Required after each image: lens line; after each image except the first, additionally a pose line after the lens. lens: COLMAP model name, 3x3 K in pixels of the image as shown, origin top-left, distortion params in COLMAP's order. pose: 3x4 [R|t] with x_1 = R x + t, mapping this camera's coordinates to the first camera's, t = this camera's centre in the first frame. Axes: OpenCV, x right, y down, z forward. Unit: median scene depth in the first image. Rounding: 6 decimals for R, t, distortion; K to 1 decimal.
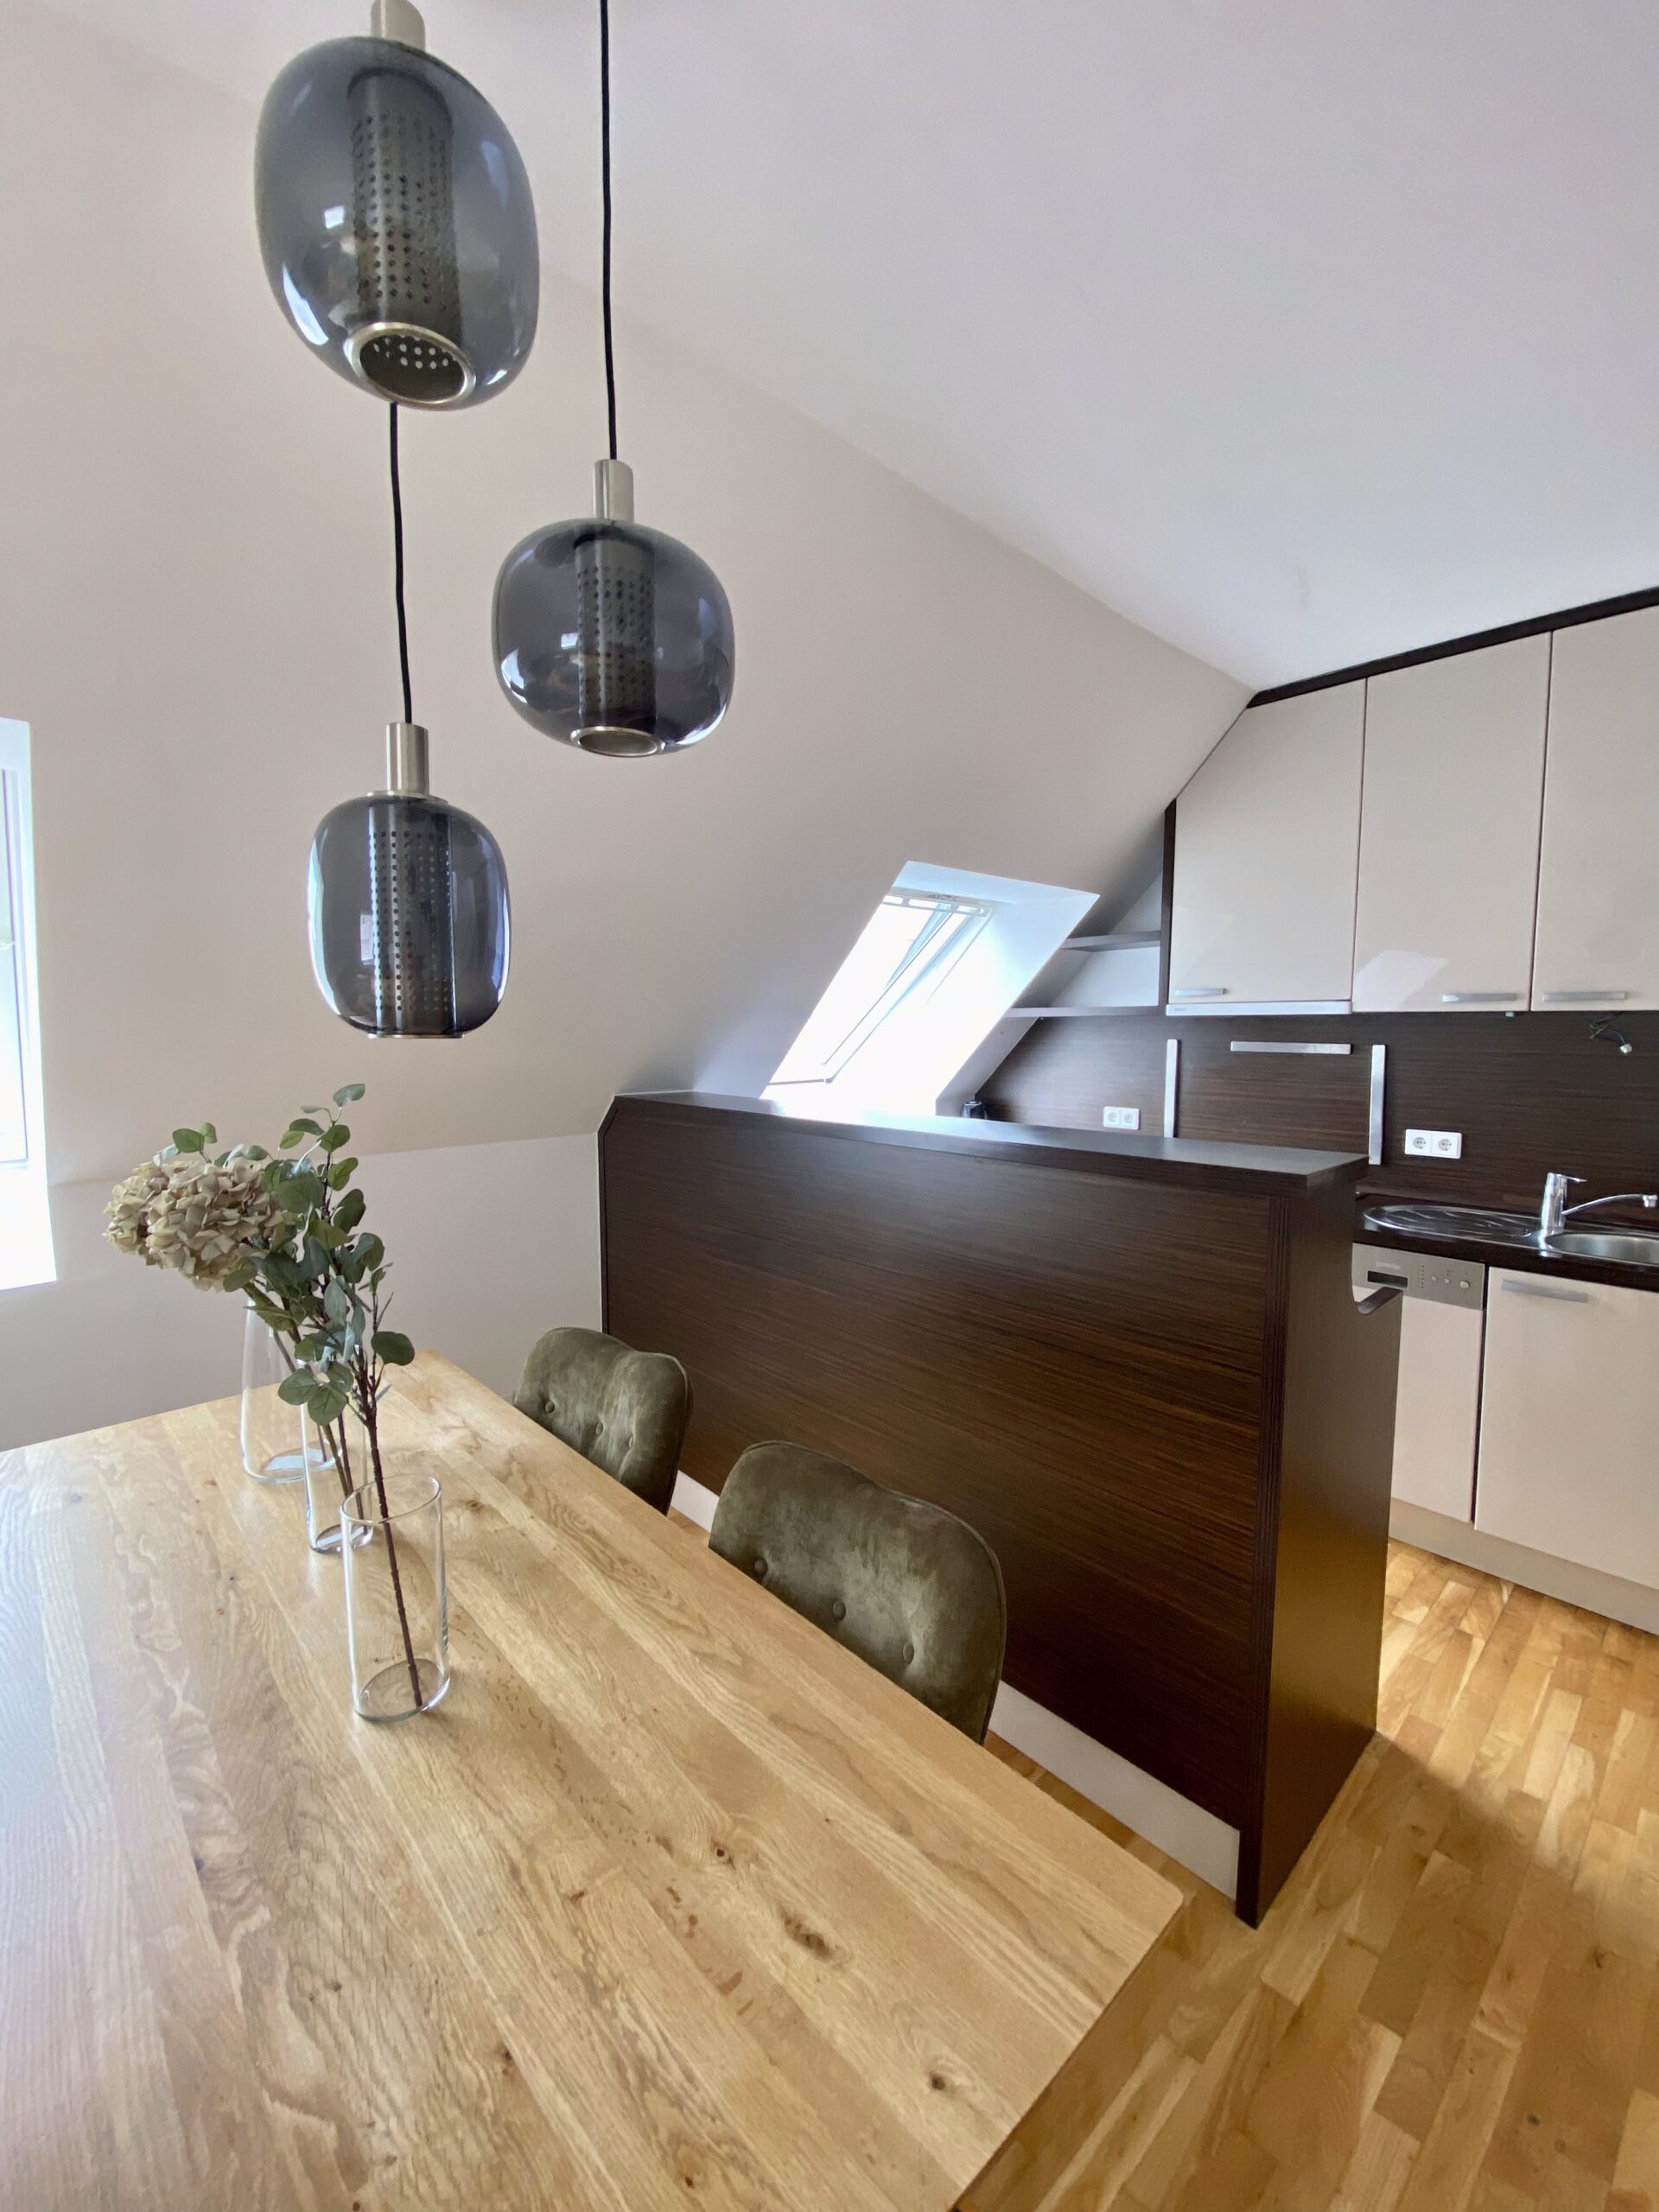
lens RADIAL K [[898.1, 0, 830.5], [0, 898.1, 1118.7], [0, 0, 1]] dist [-0.022728, -0.002181]
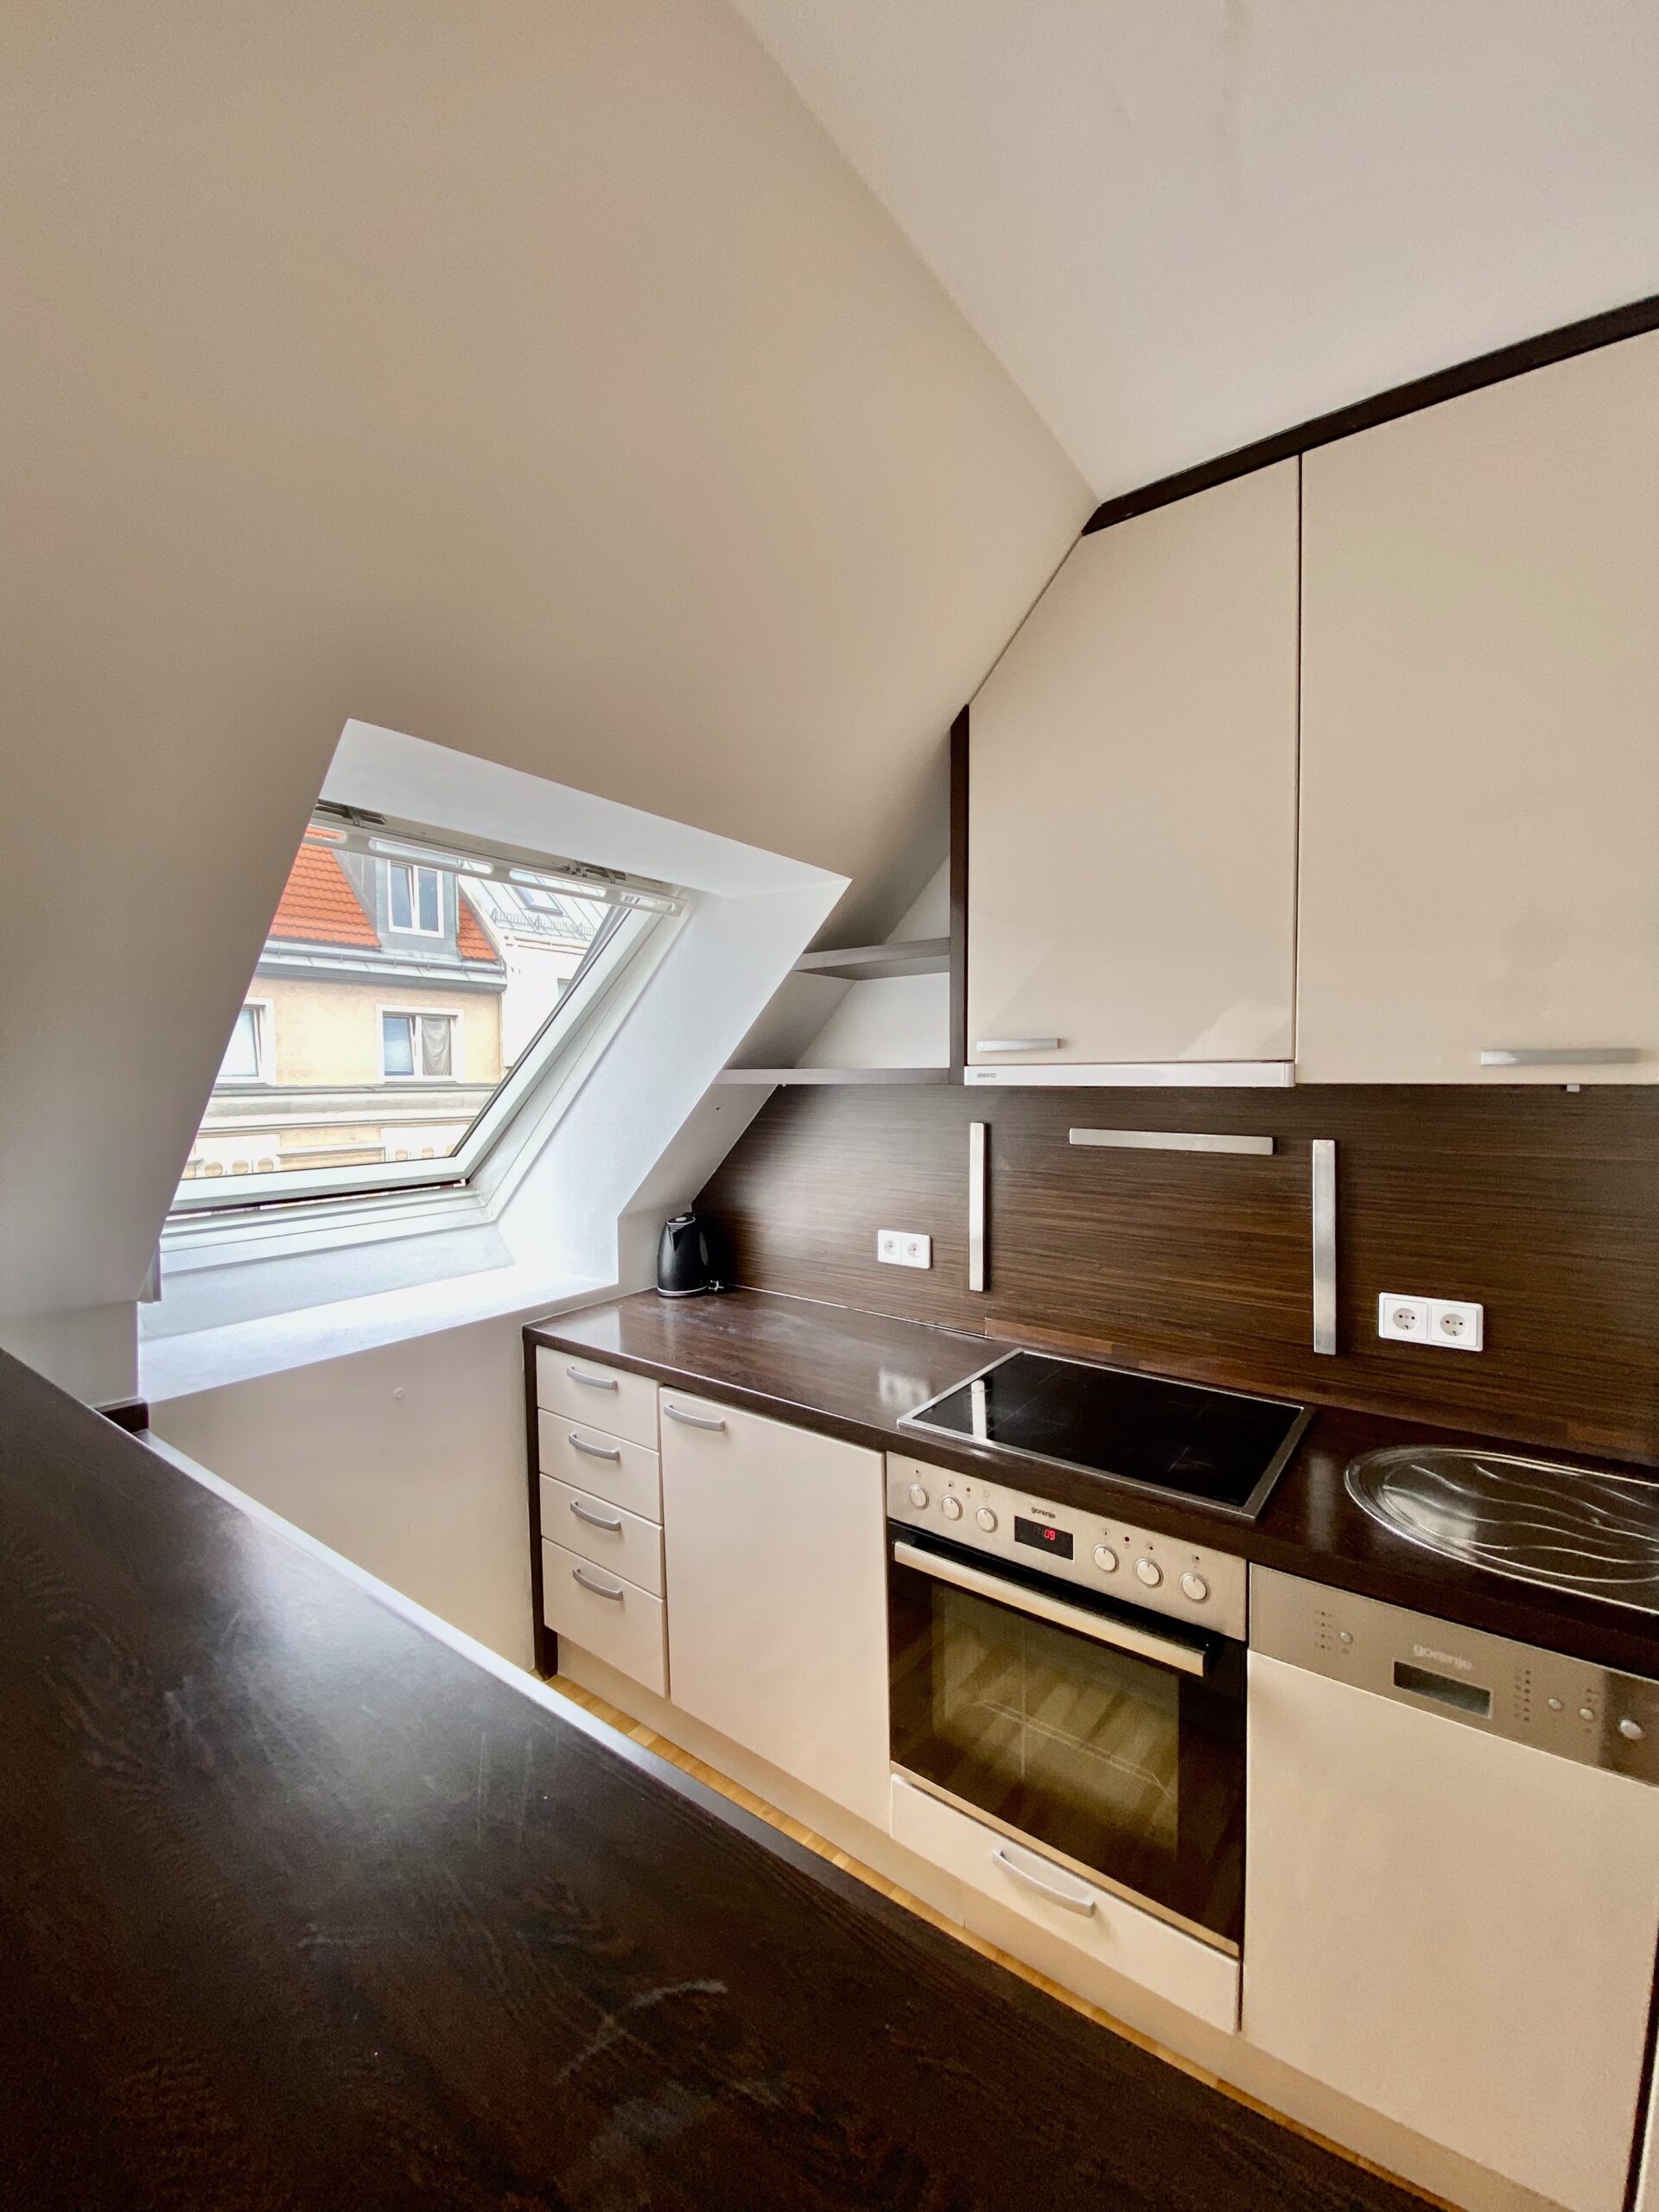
lens RADIAL K [[898.1, 0, 836.0], [0, 898.1, 1096.9], [0, 0, 1]] dist [-0.022728, -0.002181]
pose [[0.982423, 0.001896, 0.186661, 0.182663], [0.014723, 0.996046, -0.087606, -0.057119], [-0.186089, 0.088814, 0.978511, 0.441393]]
